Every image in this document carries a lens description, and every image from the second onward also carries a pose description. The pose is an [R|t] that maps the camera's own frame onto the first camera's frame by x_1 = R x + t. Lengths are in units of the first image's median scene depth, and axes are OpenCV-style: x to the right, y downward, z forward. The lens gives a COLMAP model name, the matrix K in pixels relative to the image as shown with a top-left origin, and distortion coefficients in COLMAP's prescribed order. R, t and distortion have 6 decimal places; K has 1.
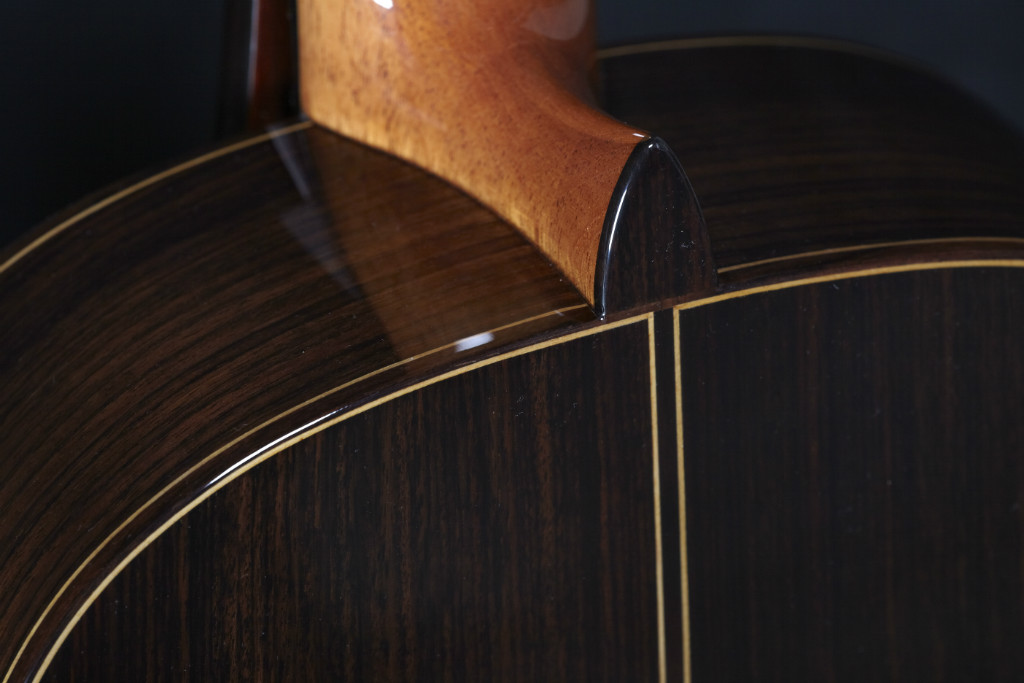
lens RADIAL K [[5475.5, 0, 510.7], [0, 5475.5, 339.3], [0, 0, 1]] dist [1.241568, 0.000000]
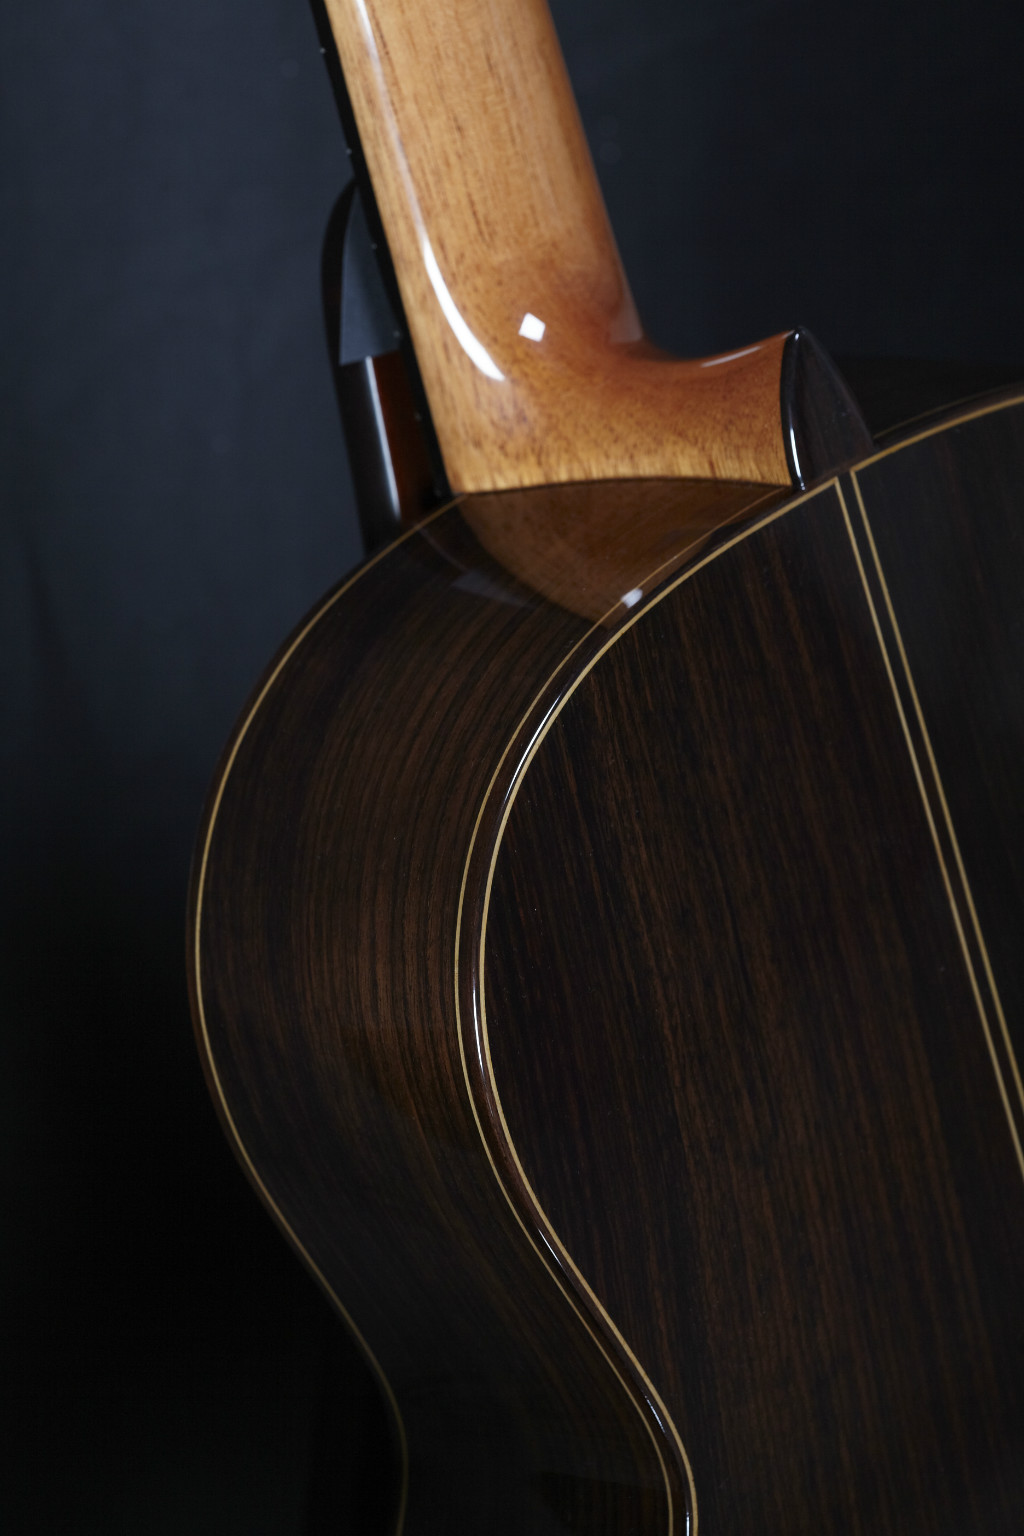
lens RADIAL K [[8213.3, 0, 513.4], [0, 8213.3, 769.5], [0, 0, 1]] dist [1.241568, 0.000000]
pose [[0.917785, -0.290391, 0.270821, -0.549116], [0.354045, 0.907260, -0.227003, 0.439853], [-0.179786, 0.304223, 0.935481, -0.667361]]
